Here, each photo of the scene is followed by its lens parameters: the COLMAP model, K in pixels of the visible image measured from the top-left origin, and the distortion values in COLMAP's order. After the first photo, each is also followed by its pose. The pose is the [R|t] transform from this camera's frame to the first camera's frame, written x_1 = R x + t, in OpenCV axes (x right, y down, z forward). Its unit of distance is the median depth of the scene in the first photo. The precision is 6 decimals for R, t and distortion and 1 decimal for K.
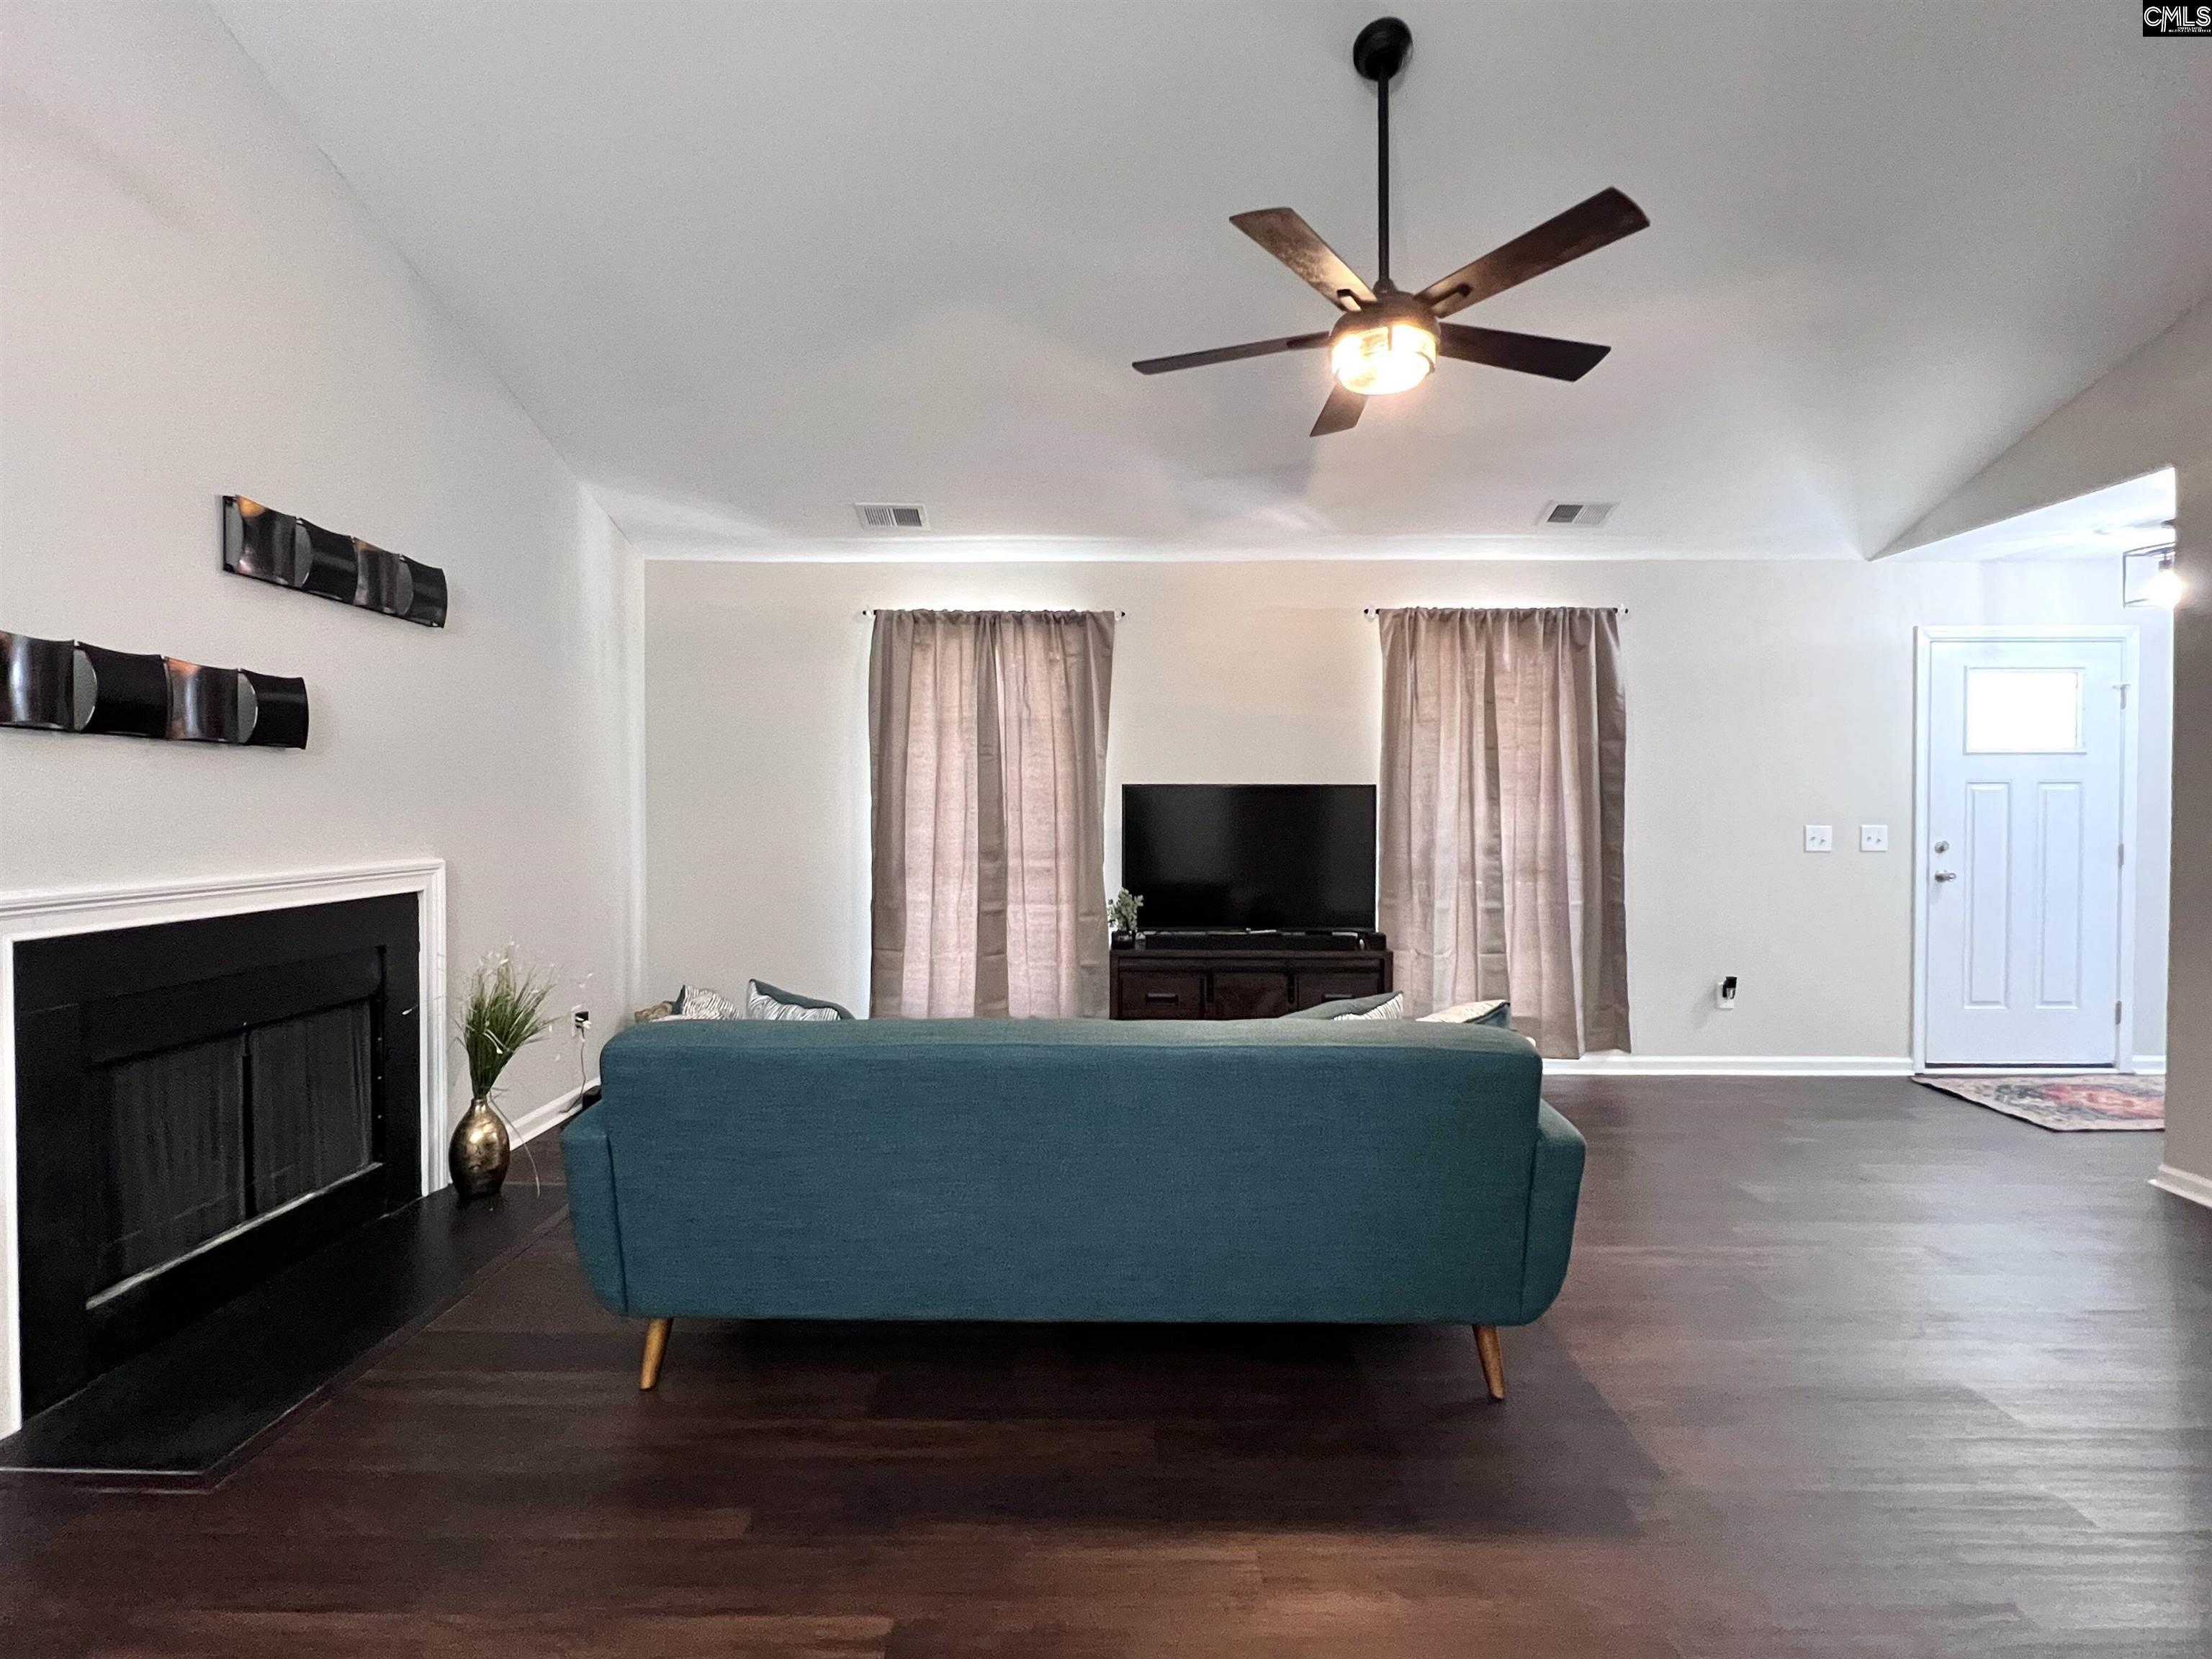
lens RADIAL K [[1070.0, 0, 1099.6], [0, 1070.0, 828.4], [0, 0, 1]] dist [-0.001861, 0.000722]
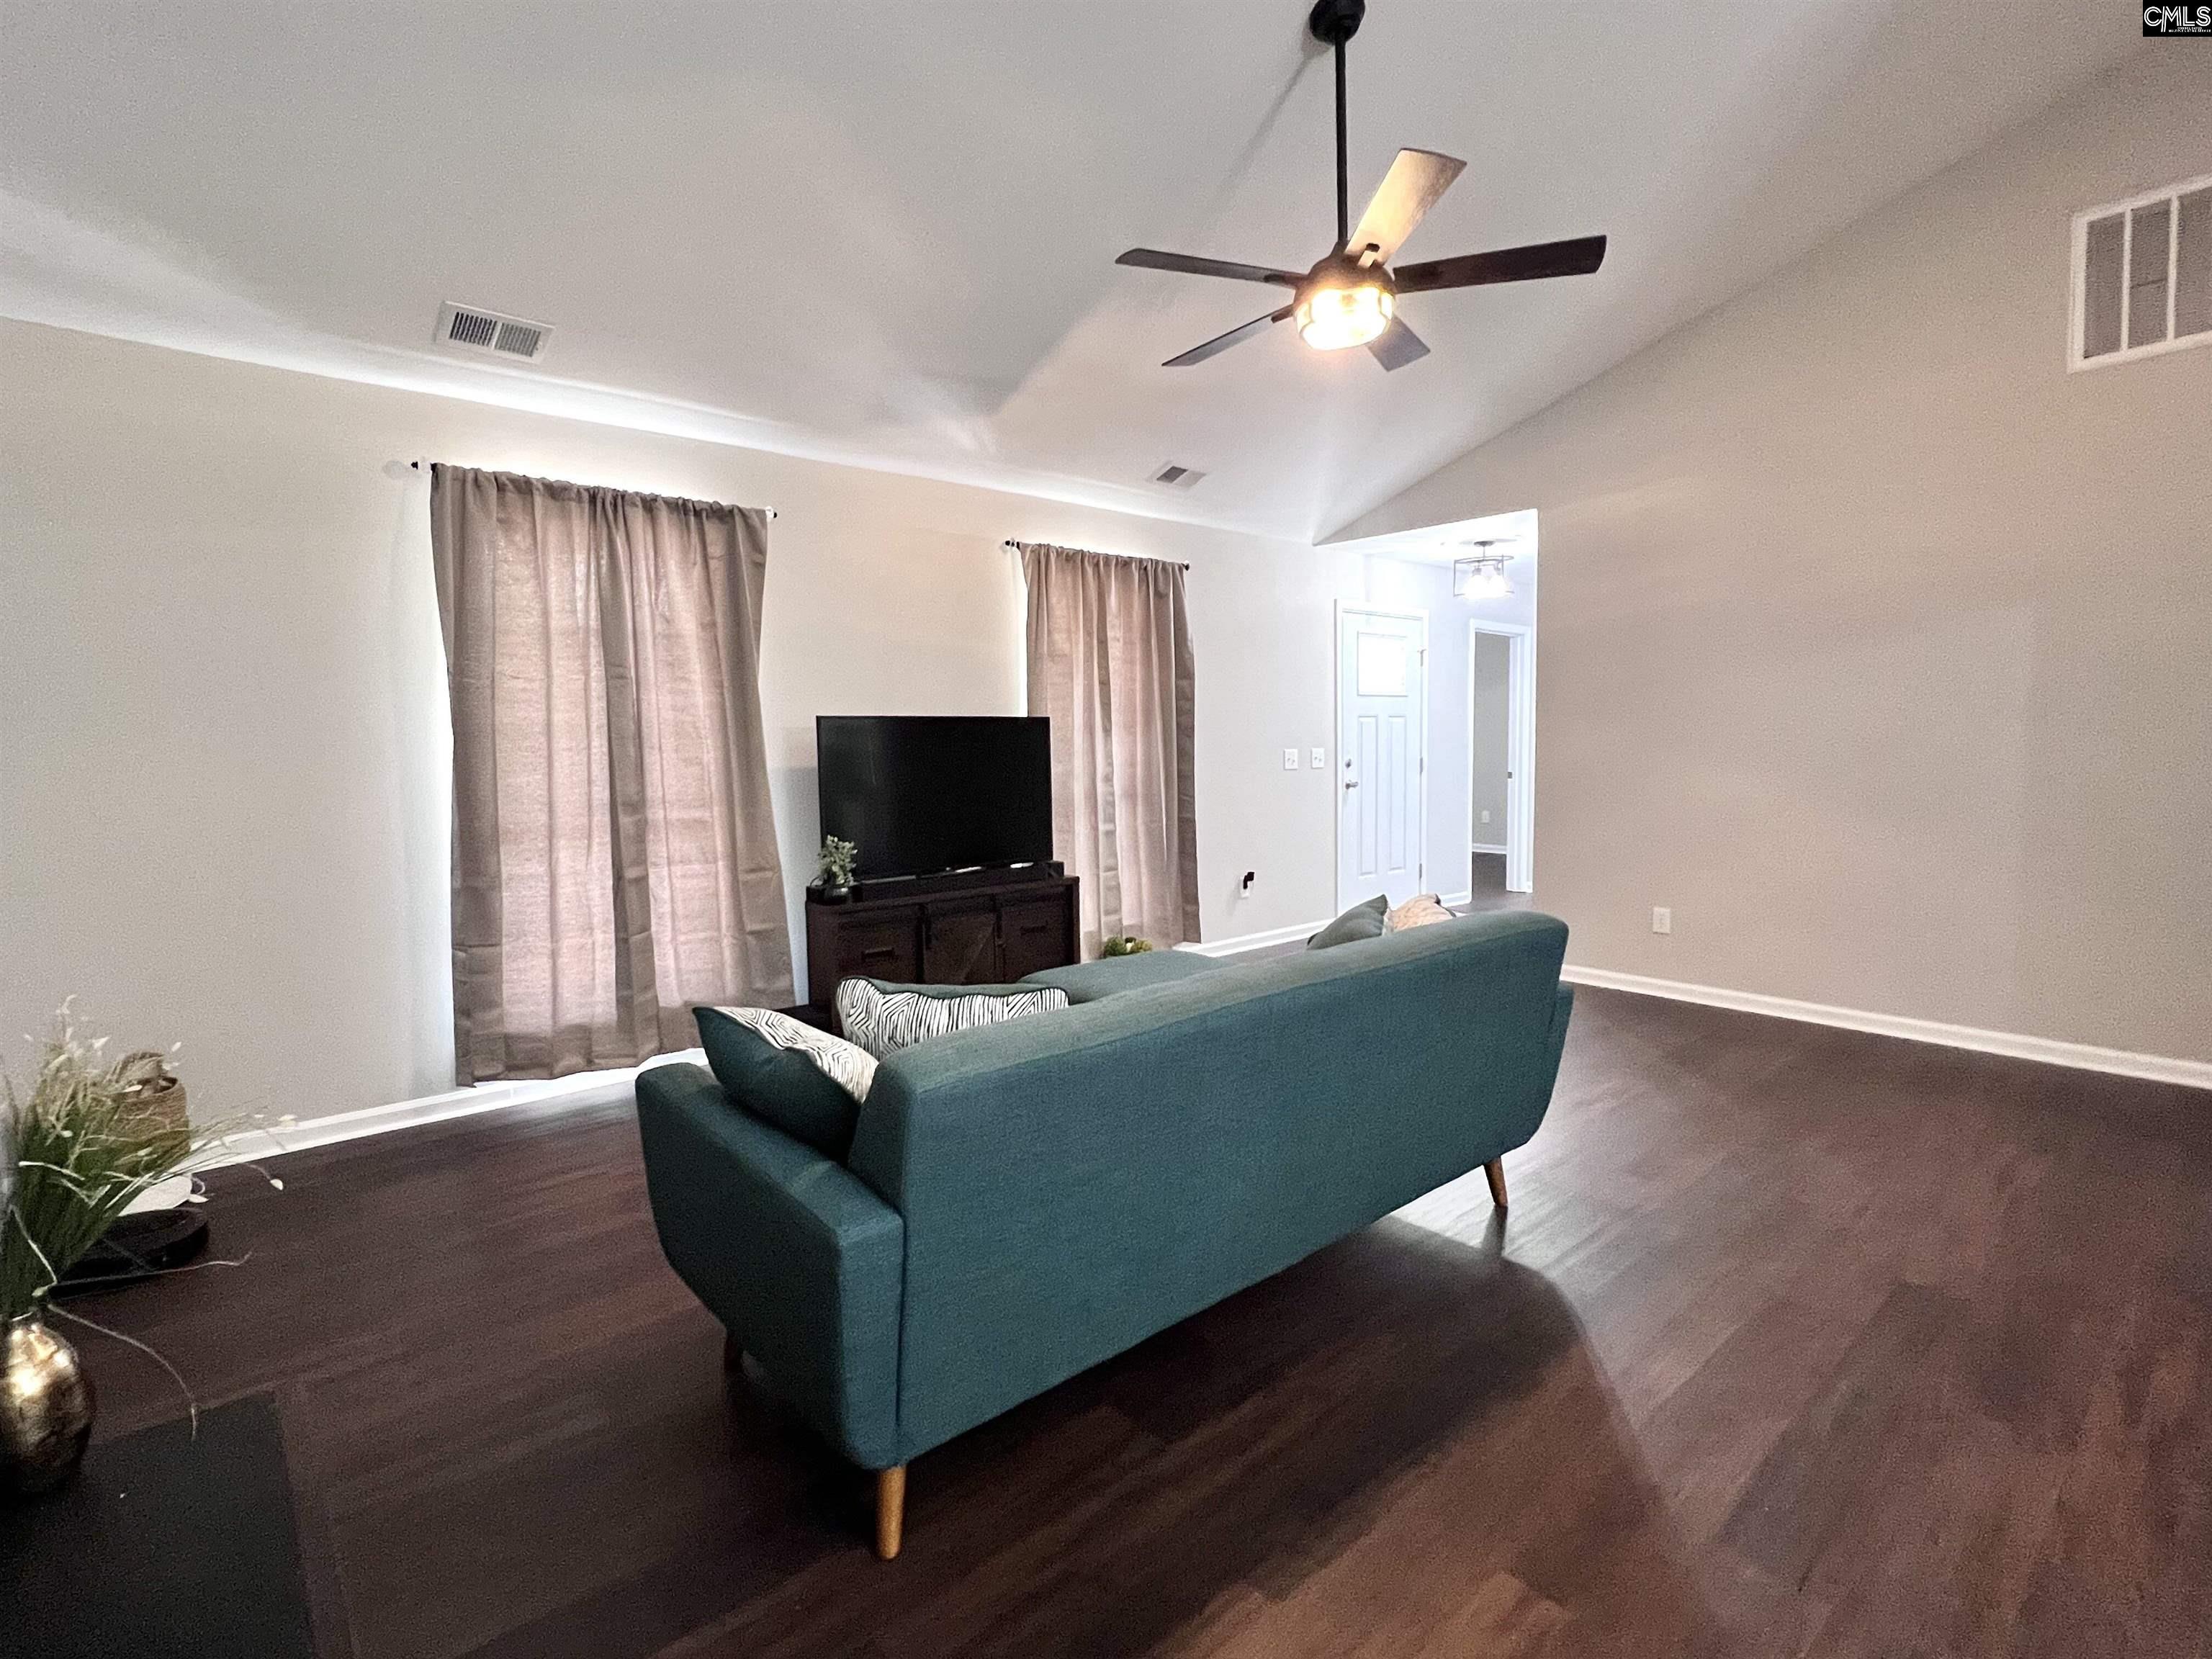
lens RADIAL K [[1070.0, 0, 1120.1], [0, 1070.0, 822.6], [0, 0, 1]] dist [-0.001861, 0.000722]
pose [[0.740793, -0.064771, 0.668603, -0.358704], [0.030946, 0.997574, 0.062353, -0.001401], [-0.671020, -0.025500, 0.741000, 0.182306]]
